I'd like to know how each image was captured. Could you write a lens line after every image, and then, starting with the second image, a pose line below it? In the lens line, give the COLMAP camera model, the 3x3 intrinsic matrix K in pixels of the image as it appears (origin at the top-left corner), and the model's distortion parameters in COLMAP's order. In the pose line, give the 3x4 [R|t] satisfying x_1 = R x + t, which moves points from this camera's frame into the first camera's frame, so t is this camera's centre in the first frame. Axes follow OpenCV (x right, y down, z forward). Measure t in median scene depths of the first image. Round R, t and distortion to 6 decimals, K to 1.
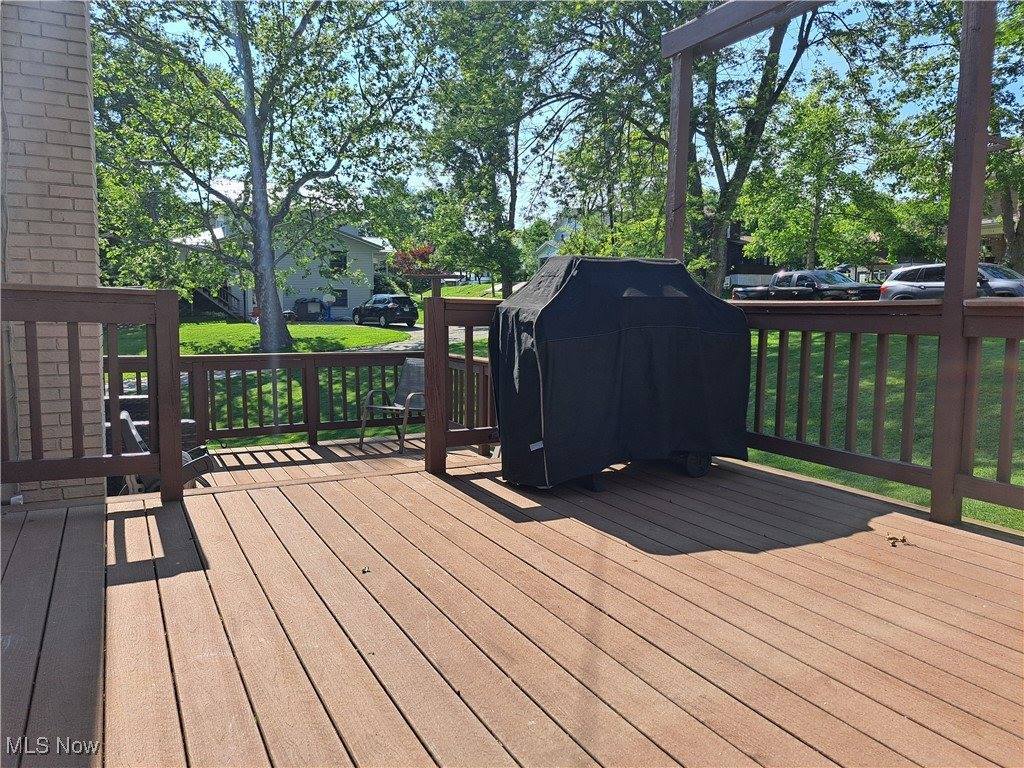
lens RADIAL K [[739.6, 0, 516.9], [0, 739.6, 376.0], [0, 0, 1]] dist [0.089750, -0.110896]
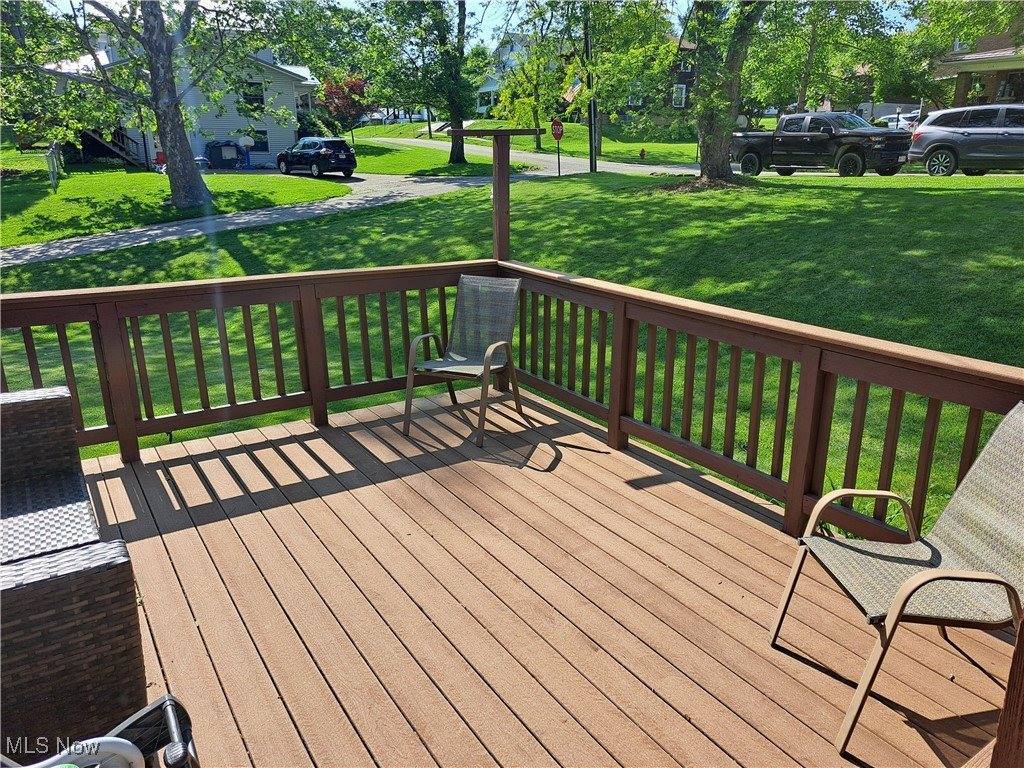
lens RADIAL K [[733.6, 0, 512.3], [0, 733.6, 385.7], [0, 0, 1]] dist [0.010210, 0.008107]
pose [[0.995063, -0.030061, 0.094586, -0.045835], [0.008464, 0.975256, 0.220917, -0.018353], [-0.098887, -0.219025, 0.970695, 0.107870]]
